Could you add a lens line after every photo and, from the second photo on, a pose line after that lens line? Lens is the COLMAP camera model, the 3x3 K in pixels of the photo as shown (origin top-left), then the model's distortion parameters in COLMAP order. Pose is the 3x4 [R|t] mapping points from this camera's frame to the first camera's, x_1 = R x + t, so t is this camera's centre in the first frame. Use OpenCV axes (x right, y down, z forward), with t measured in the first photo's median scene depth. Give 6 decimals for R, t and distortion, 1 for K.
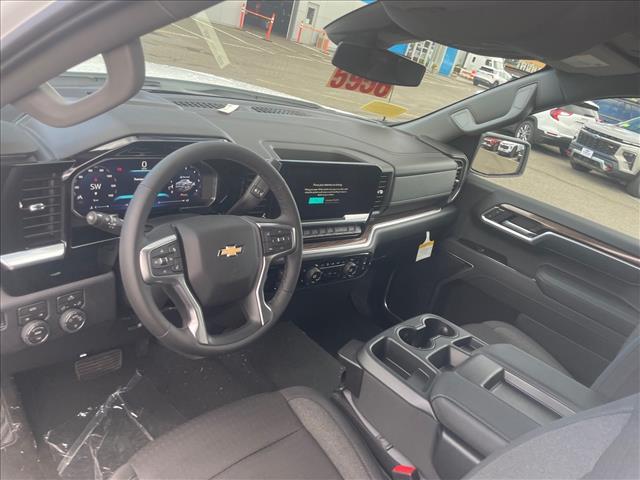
lens RADIAL K [[486.0, 0, 320.0], [0, 486.0, 240.0], [0, 0, 1]] dist [0.103328, -0.130353]
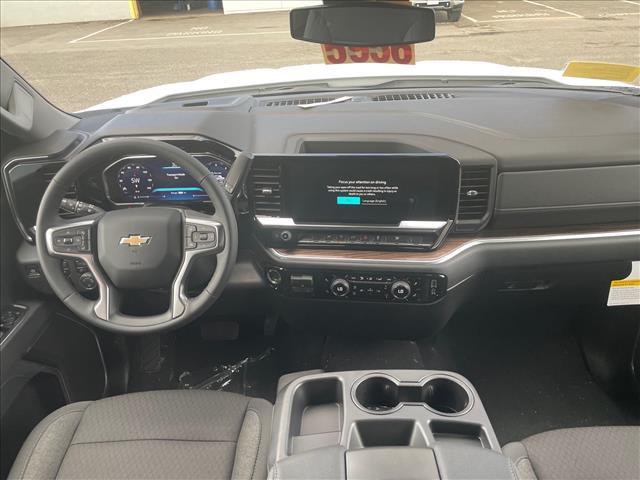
lens RADIAL K [[486.0, 0, 320.0], [0, 486.0, 240.0], [0, 0, 1]] dist [0.103328, -0.130353]
pose [[0.640022, 0.099610, -0.761872, 0.709937], [-0.099497, 0.993957, 0.046369, -0.054570], [0.761887, 0.046127, 0.646066, 0.485063]]
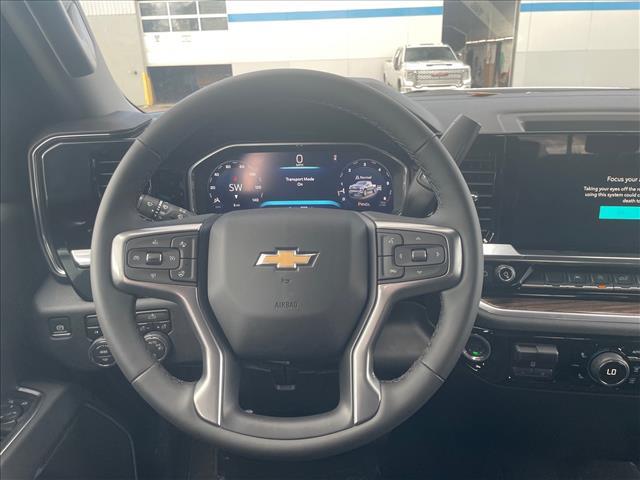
lens RADIAL K [[486.0, 0, 320.0], [0, 486.0, 240.0], [0, 0, 1]] dist [0.103328, -0.130353]
pose [[0.647792, -0.020651, -0.761537, 0.202339], [-0.120138, 0.984355, -0.128887, 0.052722], [0.752285, 0.174982, 0.635177, 0.538289]]
